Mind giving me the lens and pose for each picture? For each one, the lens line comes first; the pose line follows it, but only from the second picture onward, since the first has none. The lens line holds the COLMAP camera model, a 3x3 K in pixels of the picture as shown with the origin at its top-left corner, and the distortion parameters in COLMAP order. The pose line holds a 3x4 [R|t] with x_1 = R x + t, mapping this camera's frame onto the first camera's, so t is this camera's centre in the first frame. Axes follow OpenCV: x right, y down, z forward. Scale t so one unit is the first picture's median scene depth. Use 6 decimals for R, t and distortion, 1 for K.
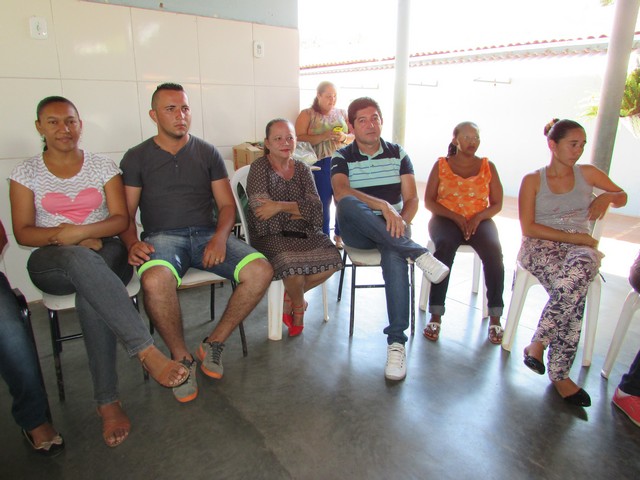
lens RADIAL K [[467.5, 0, 320.0], [0, 467.5, 240.0], [0, 0, 1]] dist [-0.006846, 0.004534]
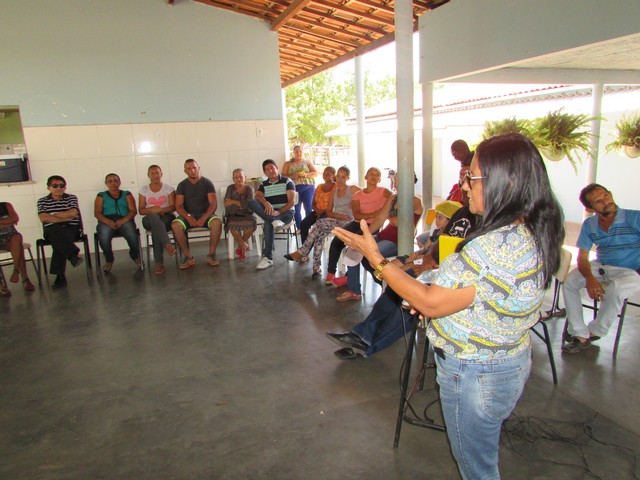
lens RADIAL K [[467.5, 0, 320.0], [0, 467.5, 240.0], [0, 0, 1]] dist [-0.006846, 0.004534]
pose [[0.944635, 0.016998, -0.327681, 1.093910], [-0.038756, 0.997447, -0.059984, 0.236656], [0.325825, 0.069362, 0.942882, -1.104118]]
